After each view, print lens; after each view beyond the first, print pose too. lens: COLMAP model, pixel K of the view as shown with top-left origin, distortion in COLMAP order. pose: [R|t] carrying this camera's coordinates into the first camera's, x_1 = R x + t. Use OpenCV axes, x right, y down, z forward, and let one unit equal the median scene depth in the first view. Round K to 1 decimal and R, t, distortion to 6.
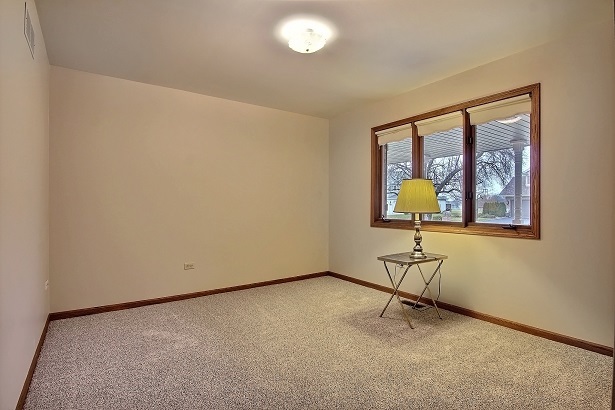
lens RADIAL K [[316.8, 0, 308.5], [0, 316.8, 205.3], [0, 0, 1]] dist [-0.006047, -0.009899]
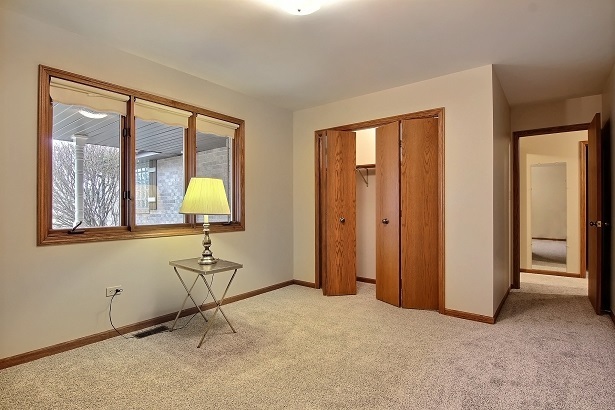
lens RADIAL K [[316.8, 0, 307.9], [0, 316.8, 206.1], [0, 0, 1]] dist [-0.006047, -0.009899]
pose [[-0.291726, -0.001232, 0.956501, -0.616132], [-0.002309, 0.999997, 0.000584, -0.002782], [-0.956499, -0.002038, -0.291728, 0.979827]]
